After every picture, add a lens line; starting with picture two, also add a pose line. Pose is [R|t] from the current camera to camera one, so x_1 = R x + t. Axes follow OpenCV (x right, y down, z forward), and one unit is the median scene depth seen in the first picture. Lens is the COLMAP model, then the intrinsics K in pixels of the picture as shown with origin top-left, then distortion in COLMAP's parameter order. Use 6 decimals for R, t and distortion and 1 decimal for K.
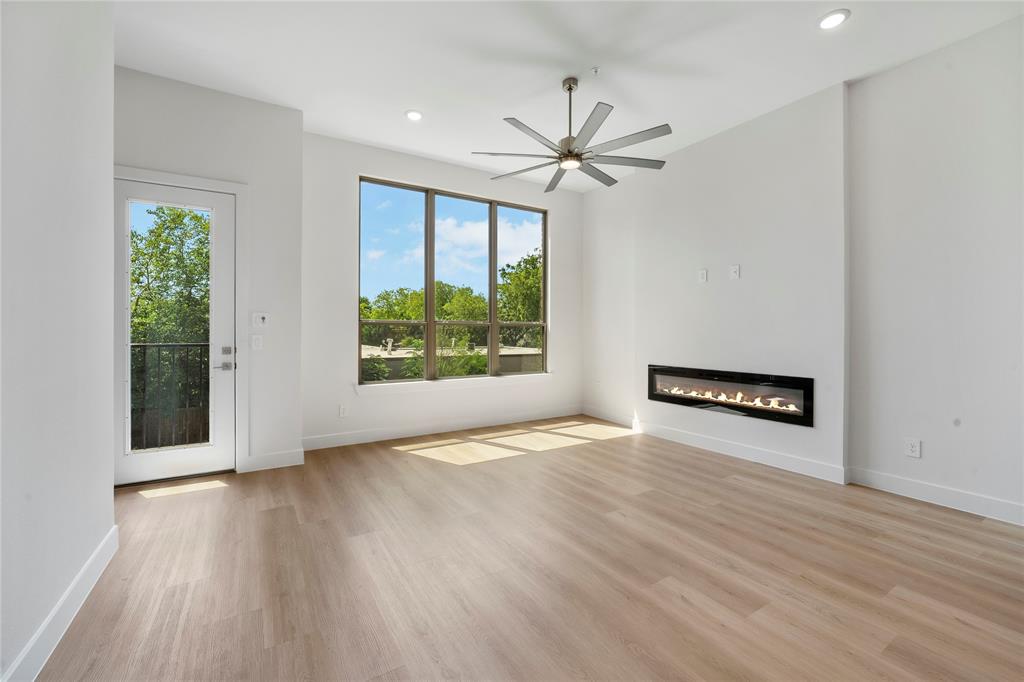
lens RADIAL K [[424.1, 0, 504.4], [0, 424.1, 331.4], [0, 0, 1]] dist [-0.010250, 0.002072]
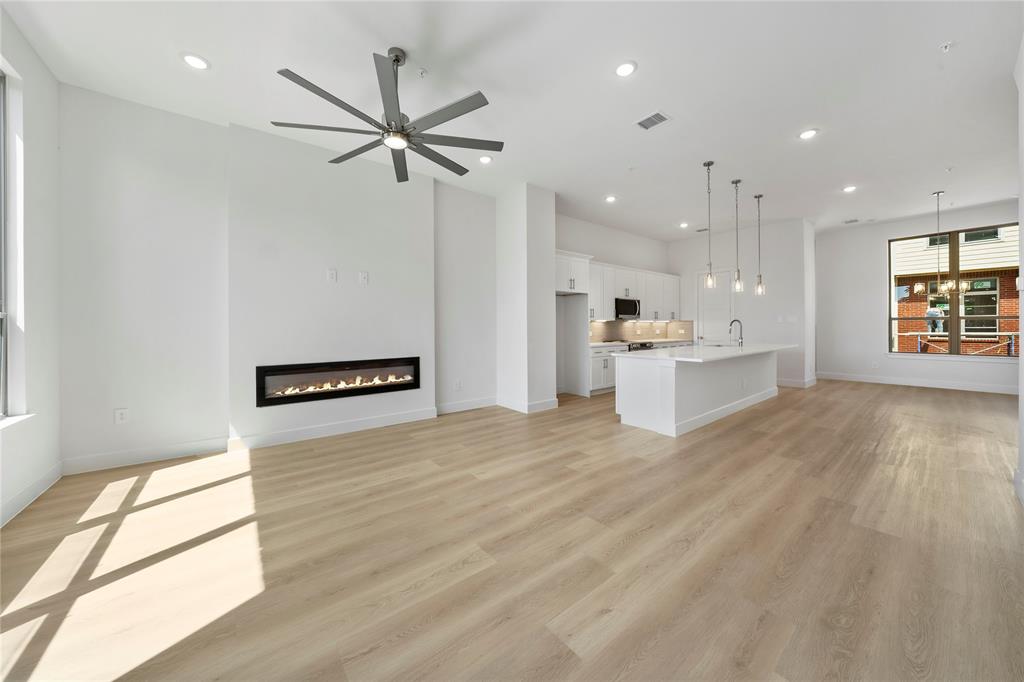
lens RADIAL K [[358.8, 0, 512.9], [0, 358.8, 328.6], [0, 0, 1]] dist [-0.025888, 0.005005]
pose [[-0.132529, -0.005699, 0.991163, -0.546118], [0.005235, 0.999965, 0.006450, 0.000550], [-0.991165, 0.006044, -0.132494, 0.738683]]
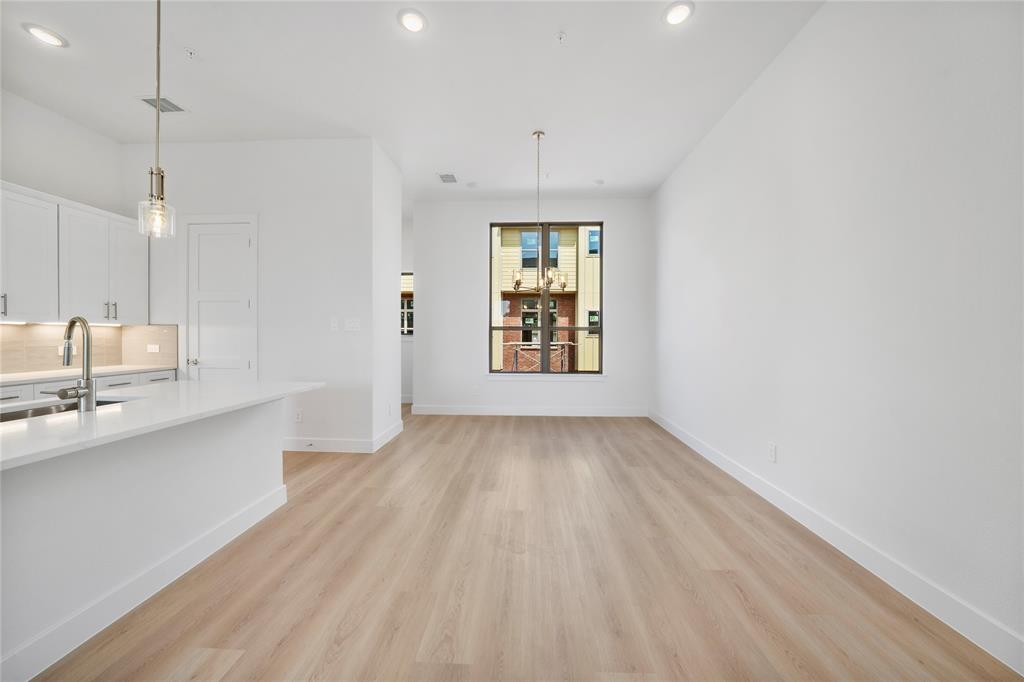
lens RADIAL K [[358.8, 0, 511.4], [0, 358.8, 337.3], [0, 0, 1]] dist [-0.025888, 0.005005]
pose [[-0.831529, -0.007484, 0.555432, 0.123371], [-0.004693, 0.999968, 0.006447, -0.002179], [-0.555462, 0.002754, -0.831537, -0.286676]]
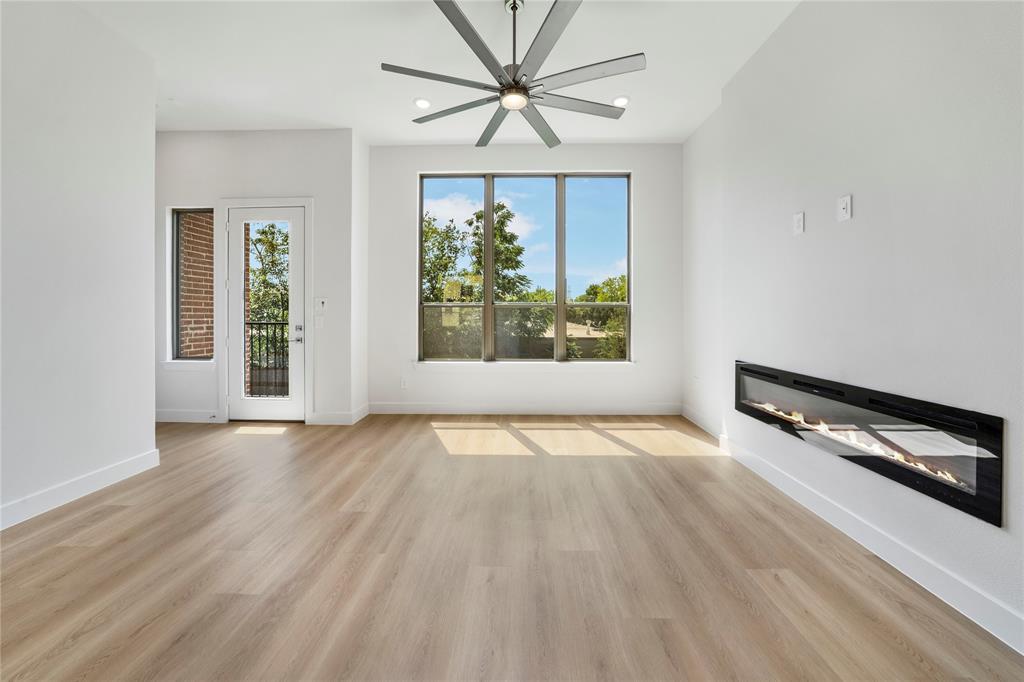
lens RADIAL K [[373.9, 0, 508.5], [0, 373.9, 310.1], [0, 0, 1]] dist [-0.011762, 0.000294]
pose [[0.842135, -0.004452, -0.539248, 0.450977], [-0.000739, 0.999955, -0.009409, 0.001684], [0.539266, 0.008322, 0.842094, 0.352325]]
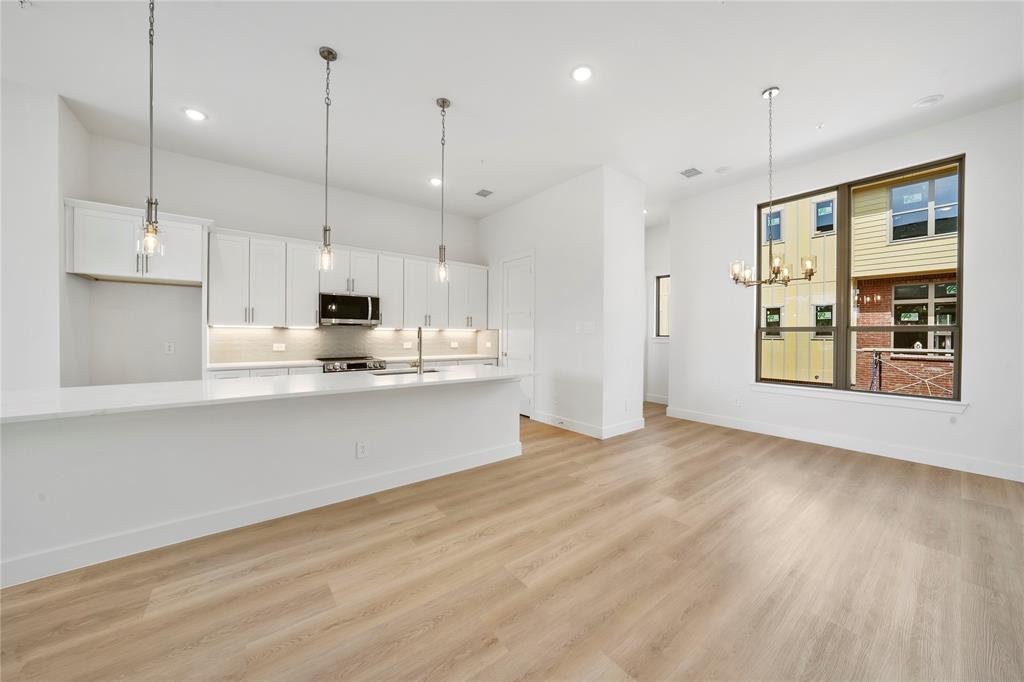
lens RADIAL K [[358.8, 0, 516.6], [0, 358.8, 341.3], [0, 0, 1]] dist [-0.025888, 0.005005]
pose [[-0.120957, -0.019357, 0.992469, -0.084894], [-0.007175, 0.999801, 0.018625, -0.005304], [-0.992632, -0.004868, -0.121071, -0.464871]]
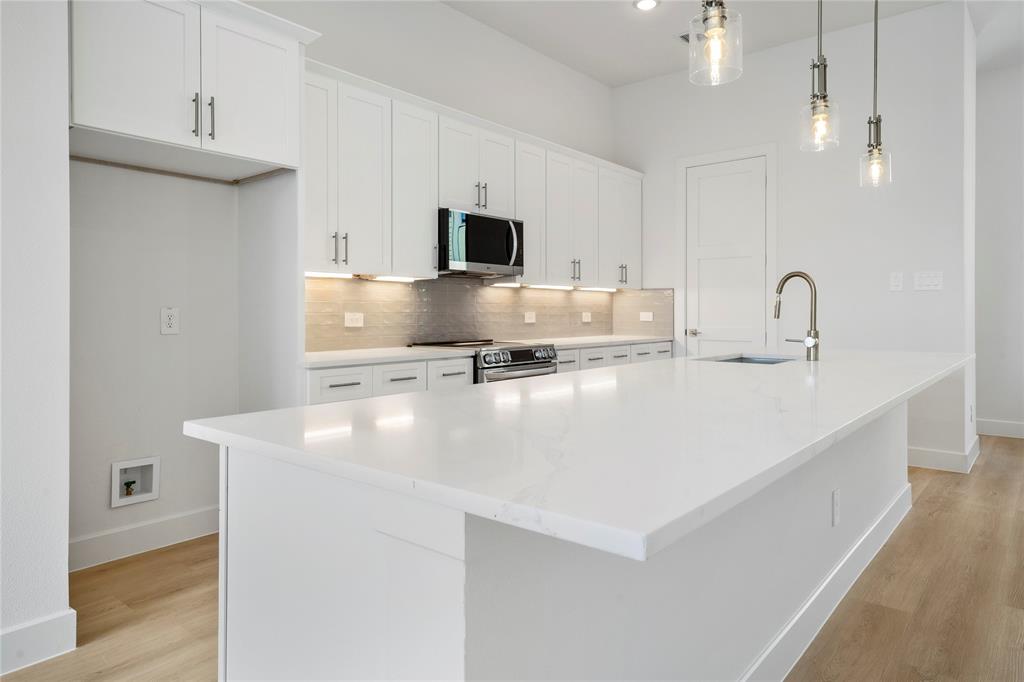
lens RADIAL K [[638.3, 0, 510.3], [0, 638.3, 310.9], [0, 0, 1]] dist [0.005884, 0.000853]
pose [[-0.321782, 0.001476, 0.946813, 0.139706], [-0.000132, 0.999999, -0.001603, 0.027230], [-0.946814, -0.000641, -0.321782, 0.229508]]
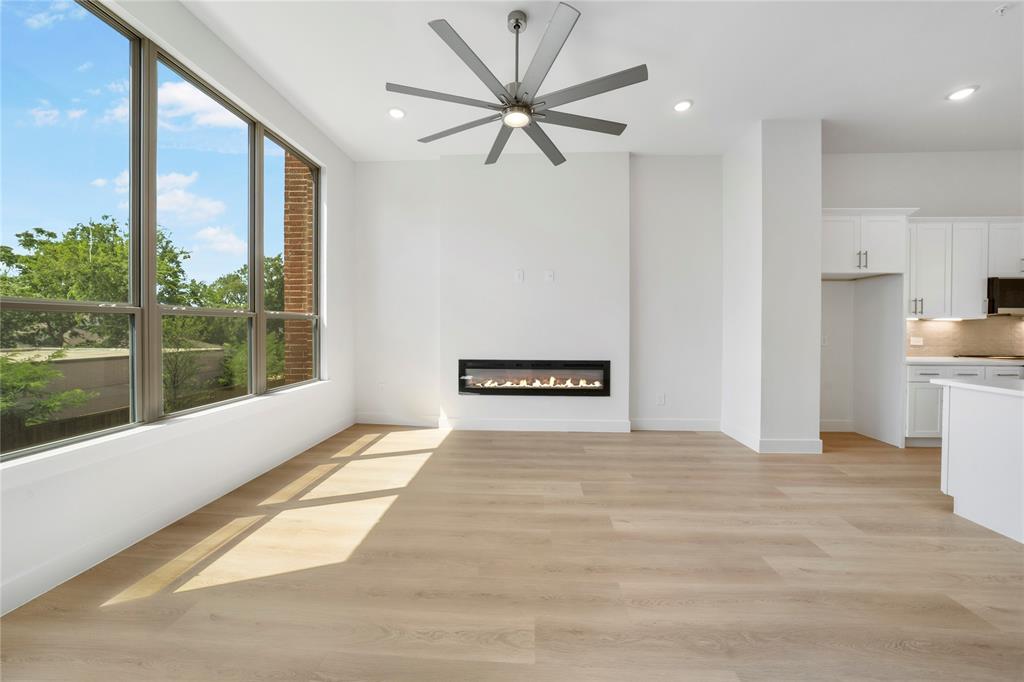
lens RADIAL K [[358.8, 0, 514.6], [0, 358.8, 332.3], [0, 0, 1]] dist [-0.025888, 0.005005]
pose [[0.560170, -0.010238, 0.828314, -0.357600], [-0.002726, 0.999895, 0.014202, 0.002256], [-0.828373, -0.010213, 0.560083, 0.537449]]
